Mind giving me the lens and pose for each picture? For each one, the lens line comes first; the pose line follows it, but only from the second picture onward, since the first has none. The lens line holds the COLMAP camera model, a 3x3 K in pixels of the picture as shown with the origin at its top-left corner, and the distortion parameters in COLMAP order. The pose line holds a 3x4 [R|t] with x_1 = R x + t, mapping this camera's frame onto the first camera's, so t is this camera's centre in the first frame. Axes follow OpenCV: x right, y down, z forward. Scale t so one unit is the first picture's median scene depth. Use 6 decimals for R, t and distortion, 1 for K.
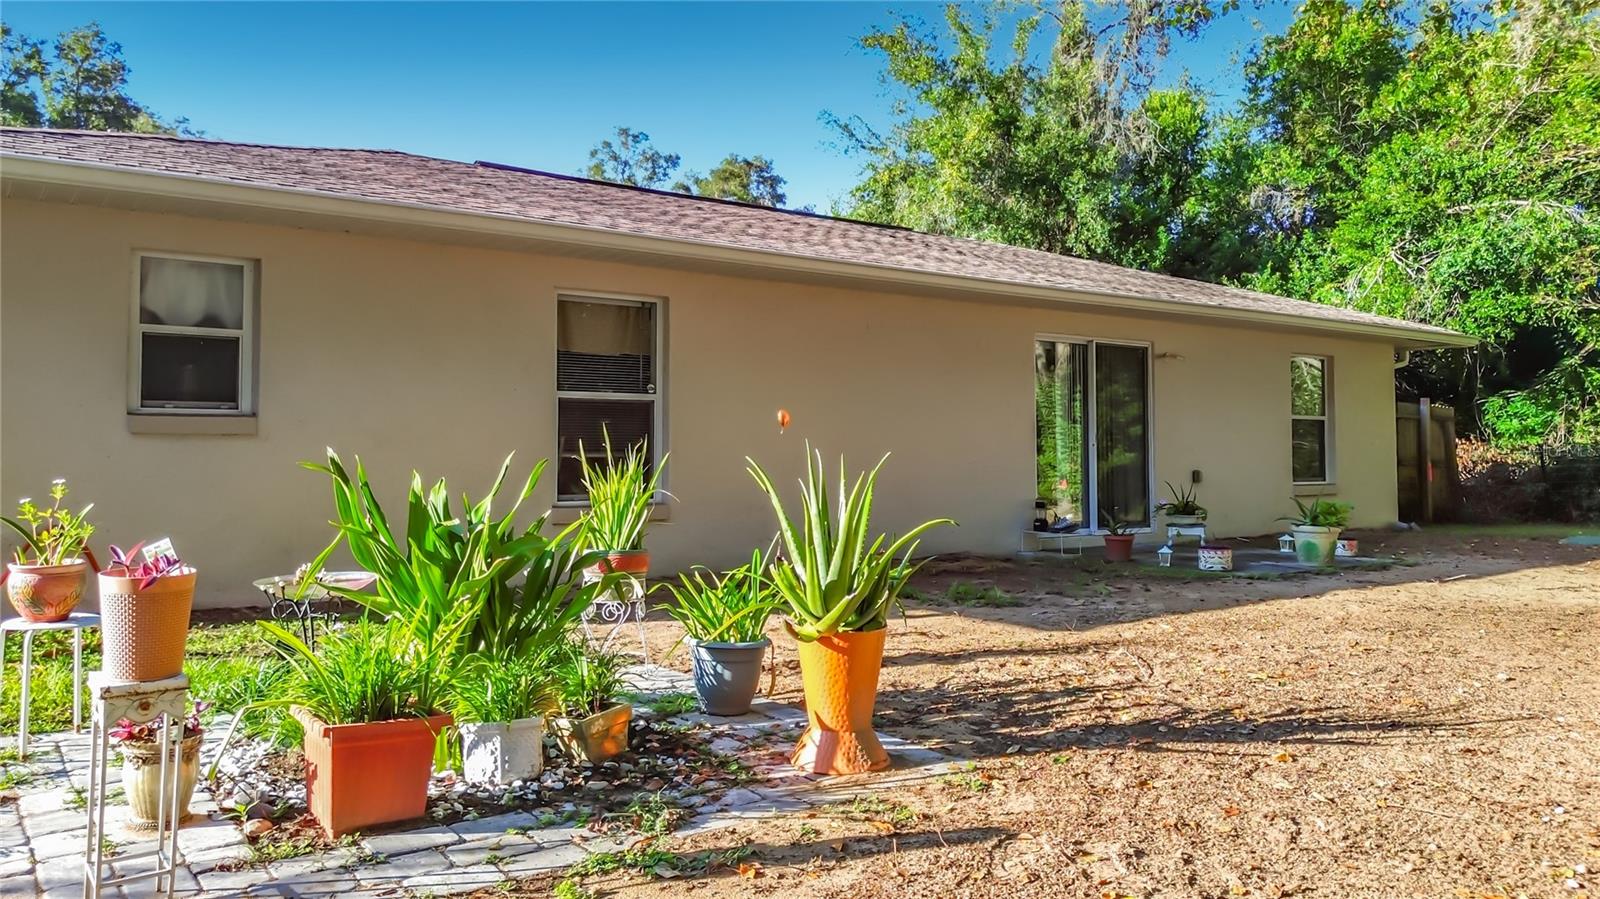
lens RADIAL K [[1159.5, 0, 800.0], [0, 1159.5, 449.5], [0, 0, 1]] dist [0.052510, -0.066078]
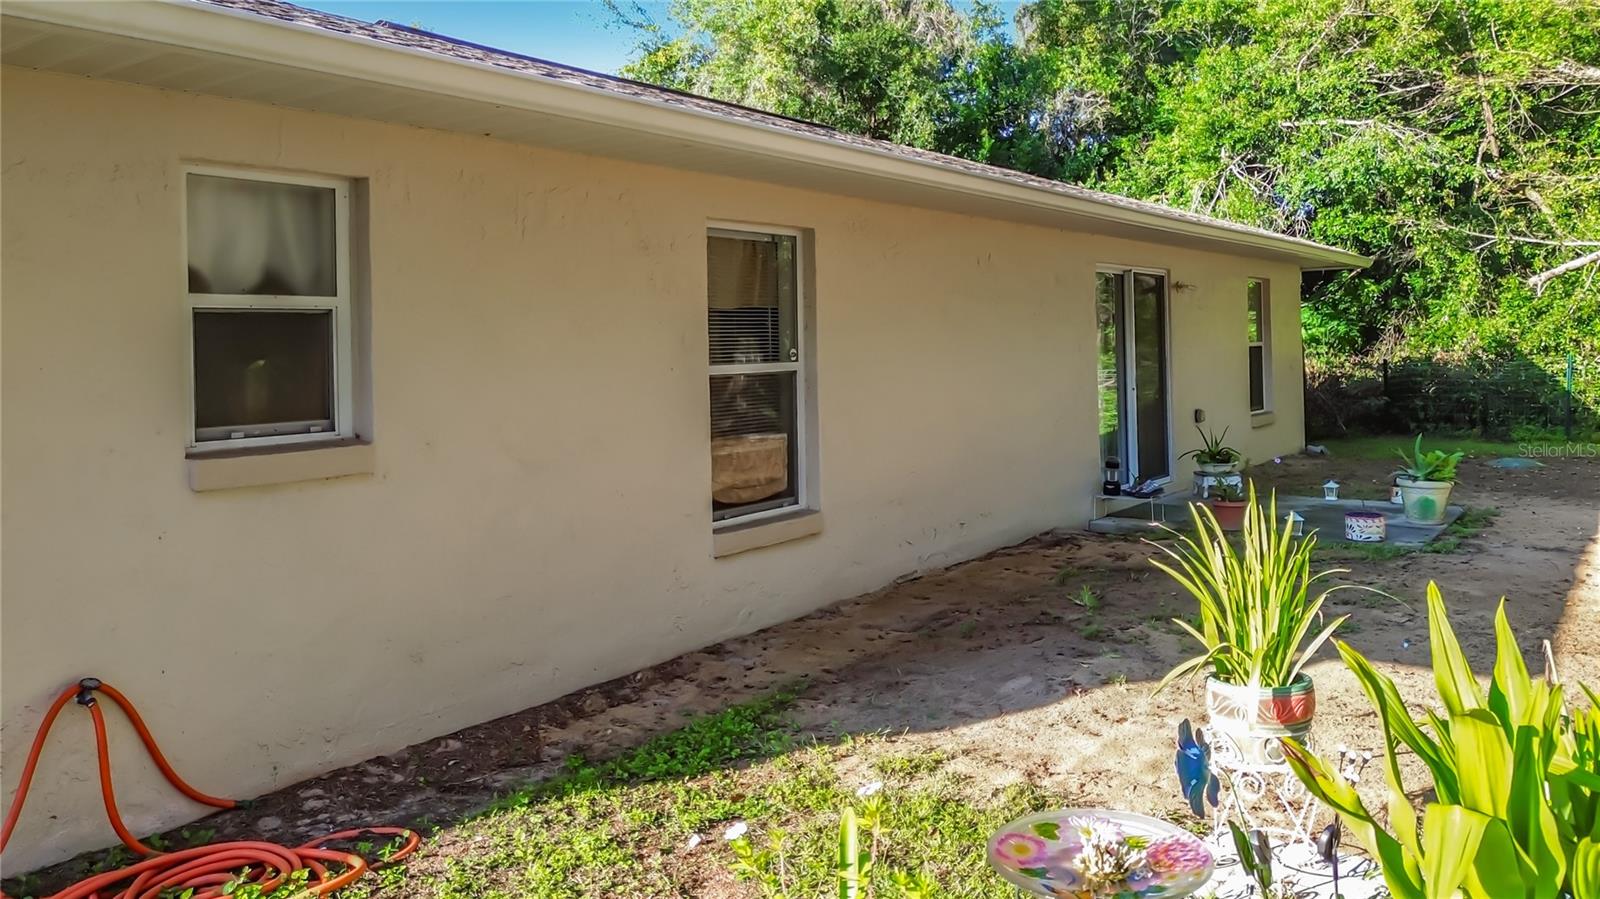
lens RADIAL K [[1212.7, 0, 799.8], [0, 1212.7, 364.6], [0, 0, 1]] dist [0.034303, -0.069635]
pose [[0.948260, -0.025327, 0.316483, -0.262337], [0.019415, 0.999573, 0.021822, -0.044714], [-0.316901, -0.014549, 0.948347, 0.196231]]
